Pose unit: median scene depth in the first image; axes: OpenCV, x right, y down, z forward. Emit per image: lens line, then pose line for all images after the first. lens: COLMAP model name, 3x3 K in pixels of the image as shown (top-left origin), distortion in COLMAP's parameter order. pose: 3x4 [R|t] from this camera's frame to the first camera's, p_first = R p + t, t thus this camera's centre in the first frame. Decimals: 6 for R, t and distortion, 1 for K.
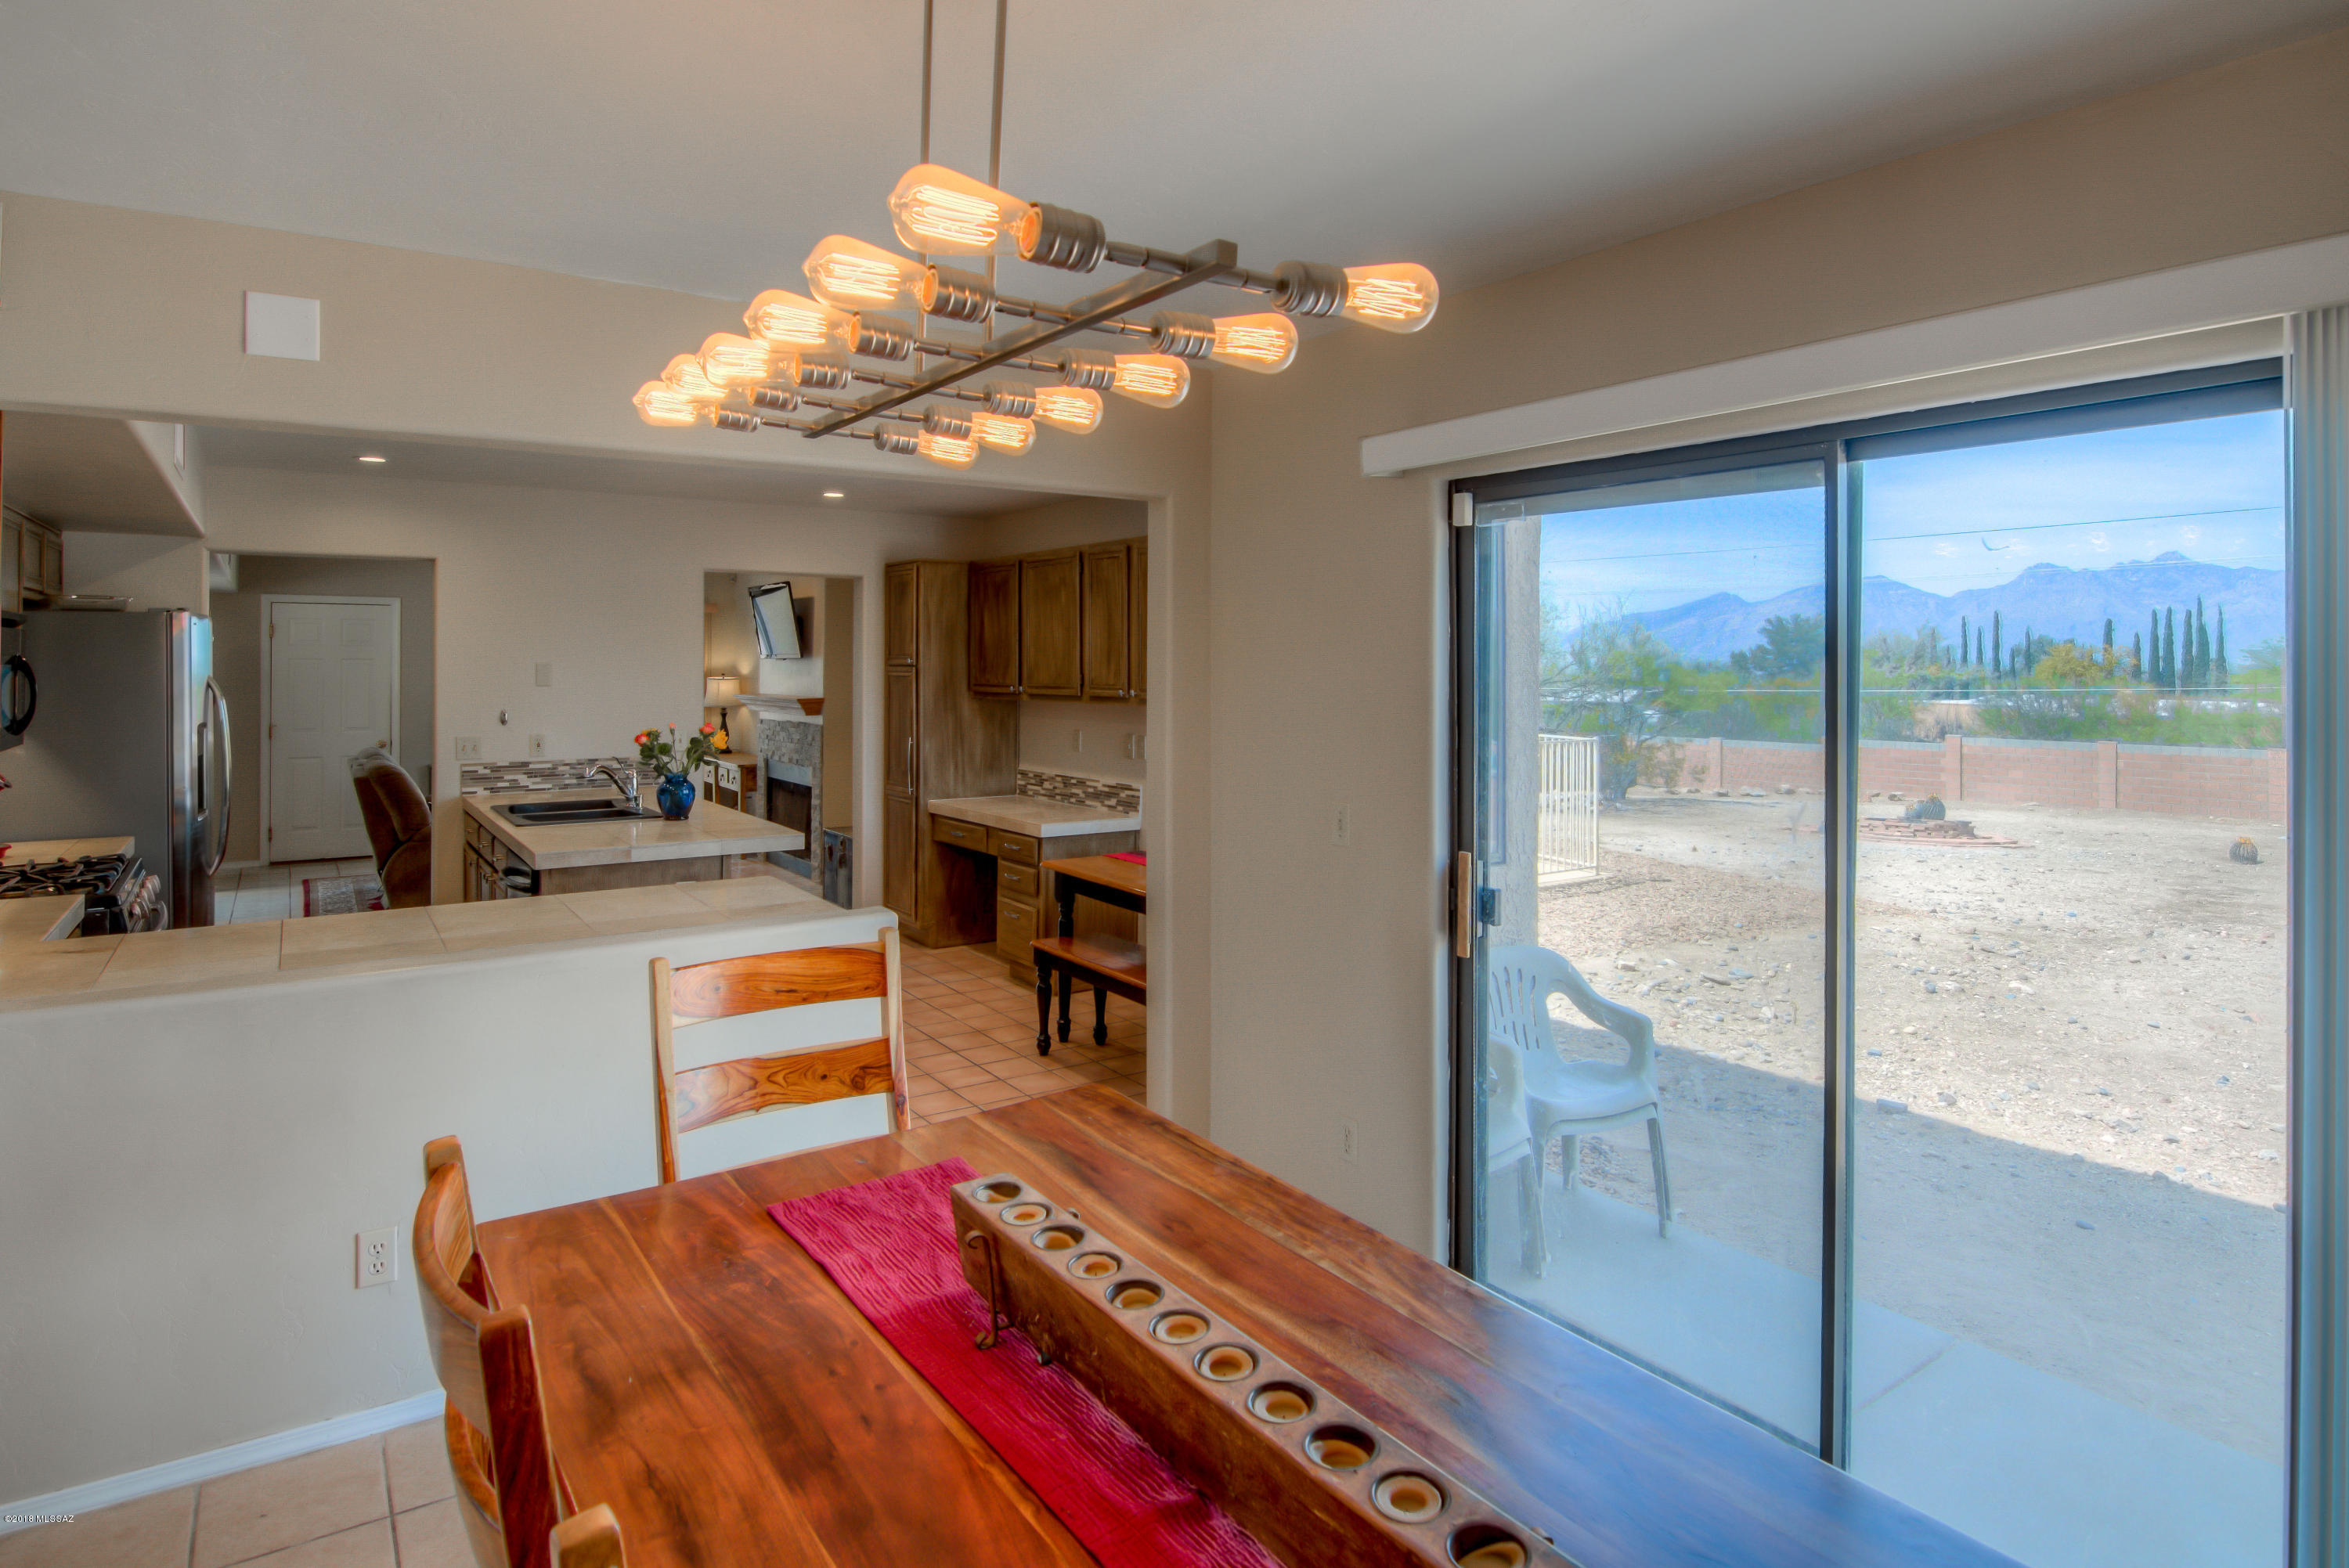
lens RADIAL K [[1342.5, 0, 1125.5], [0, 1342.5, 661.3], [0, 0, 1]] dist [-0.006651, -0.002317]
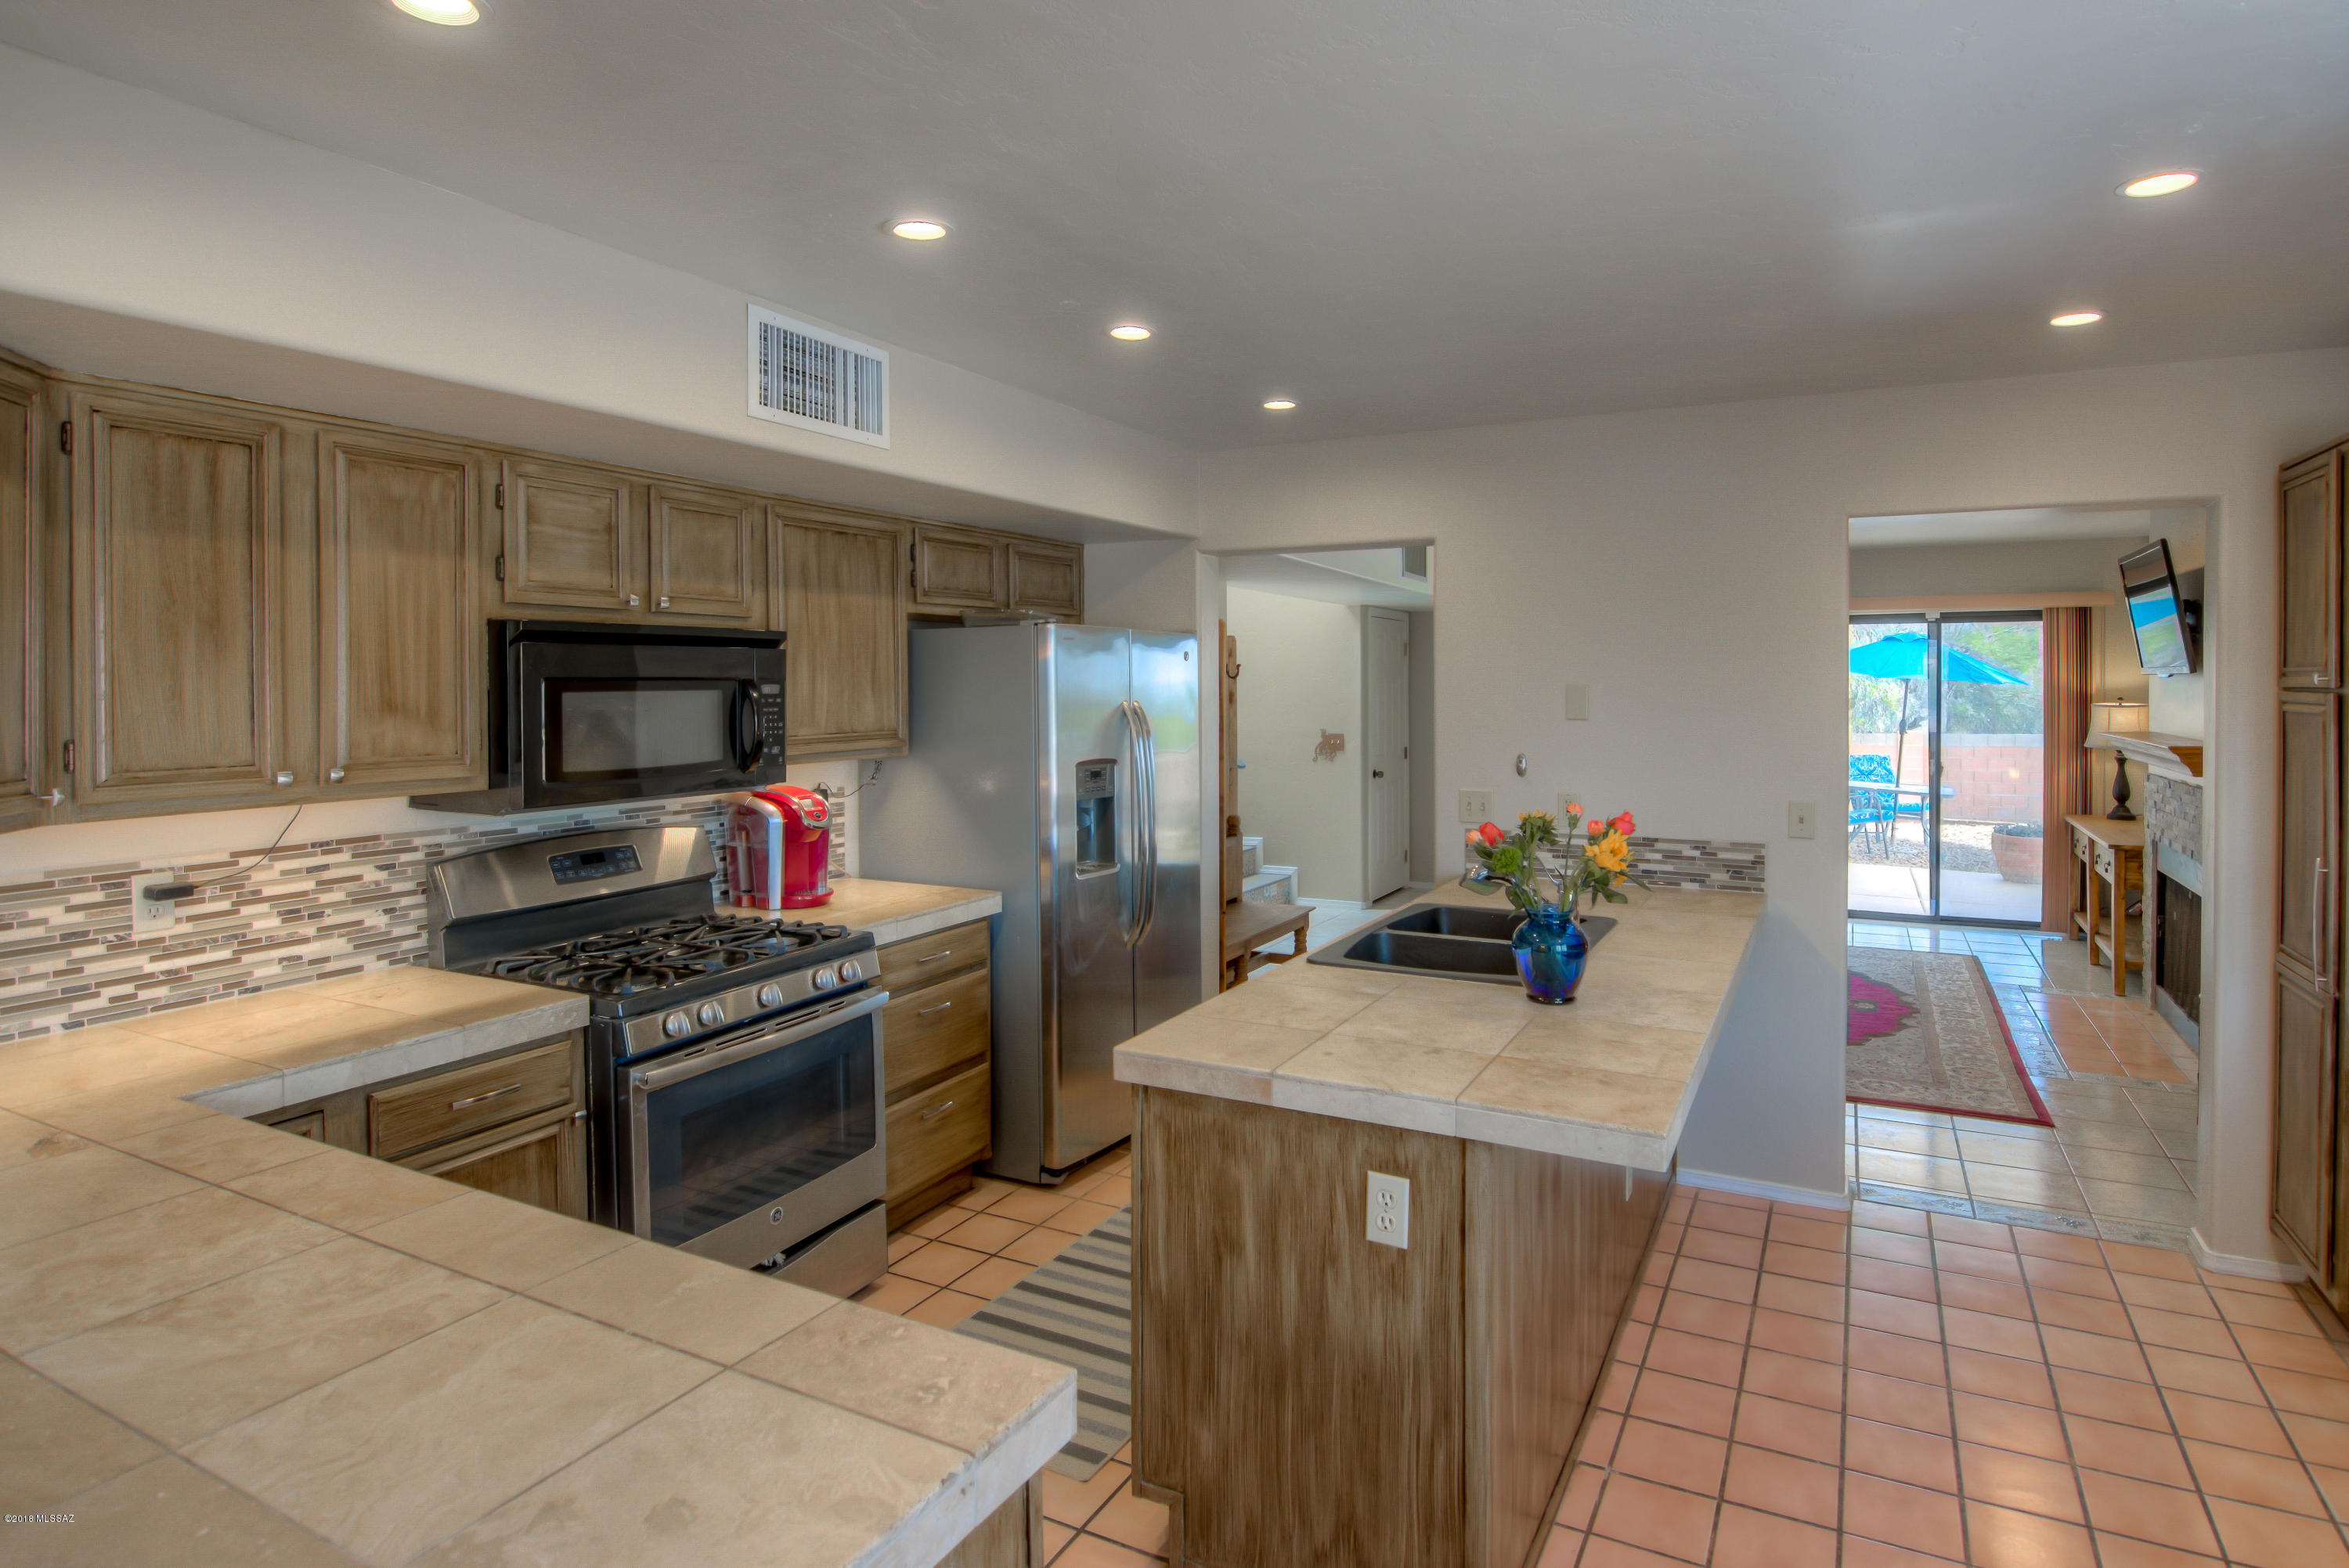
lens RADIAL K [[1256.1, 0, 1223.5], [0, 1256.1, 701.7], [0, 0, 1]] dist [-0.015486, -0.001518]
pose [[0.509193, 0.011935, -0.860569, 0.003252], [0.003296, 0.999869, 0.015817, -0.000490], [0.860646, -0.010890, 0.509088, 0.532573]]
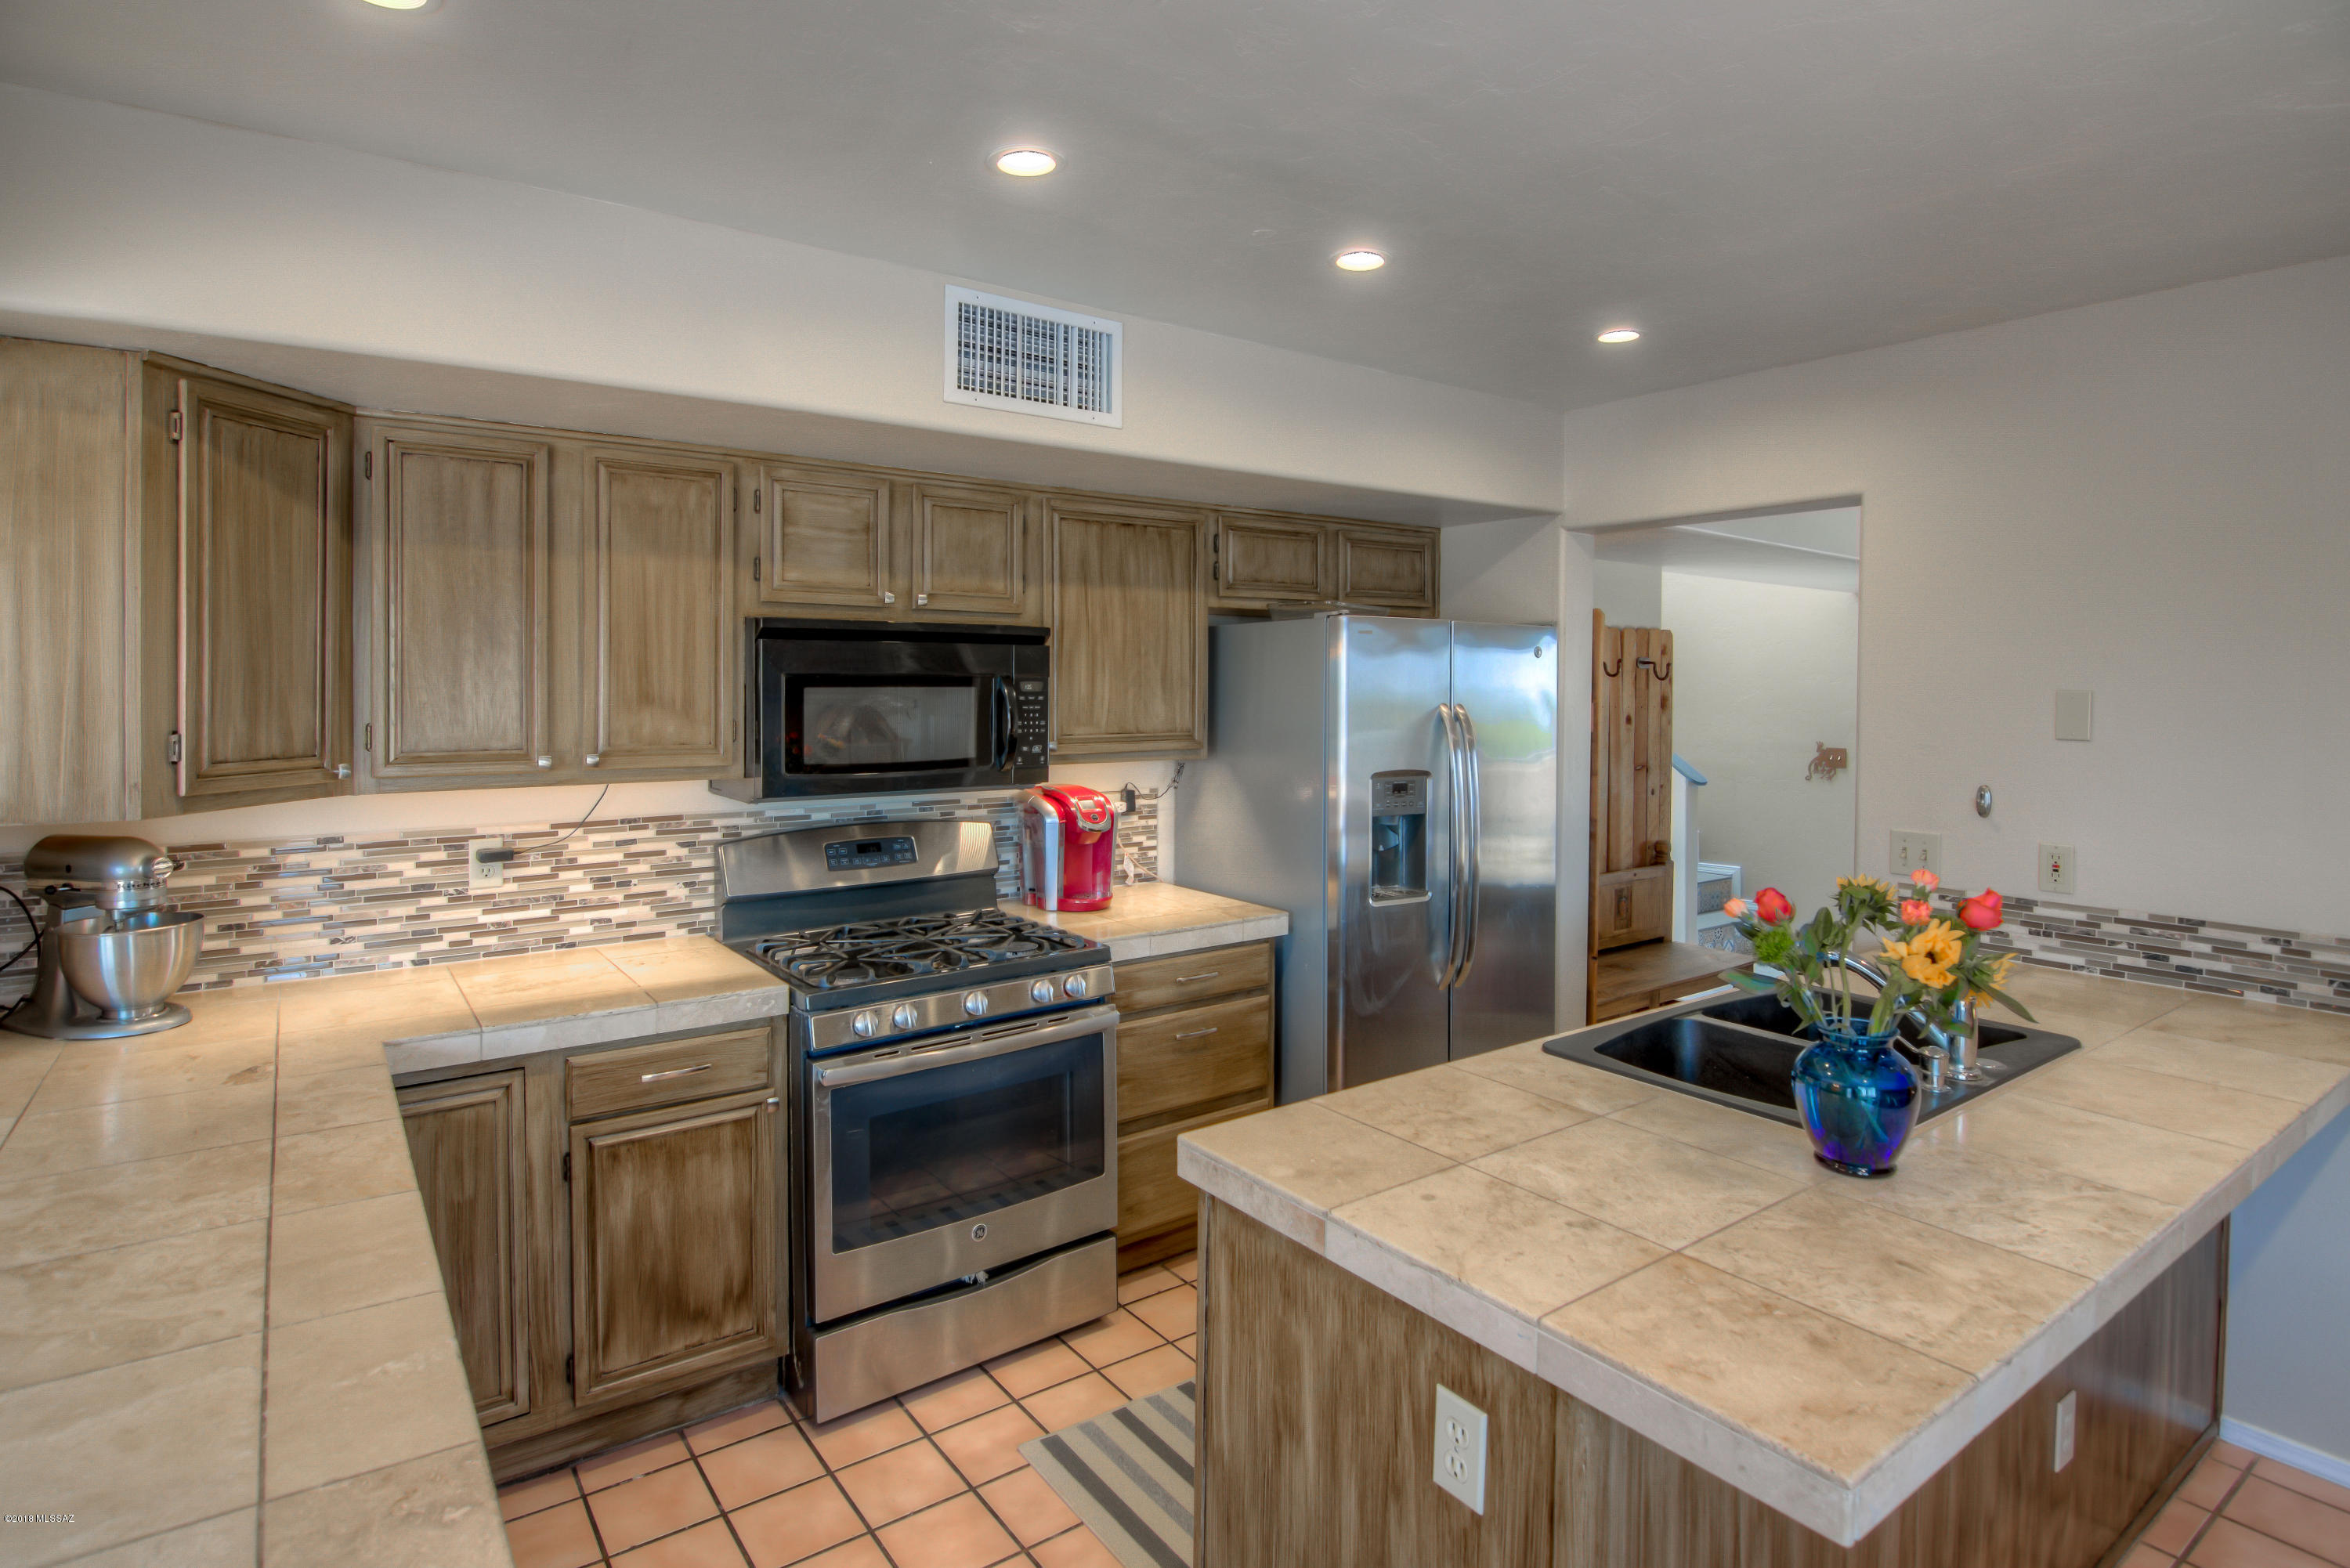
lens RADIAL K [[1225.7, 0, 1172.1], [0, 1225.7, 709.0], [0, 0, 1]] dist [-0.007031, -0.009775]
pose [[0.059708, 0.021059, -0.997994, -0.038920], [-0.004180, 0.999774, 0.020847, 0.000423], [0.998207, 0.002927, 0.059782, 0.659034]]
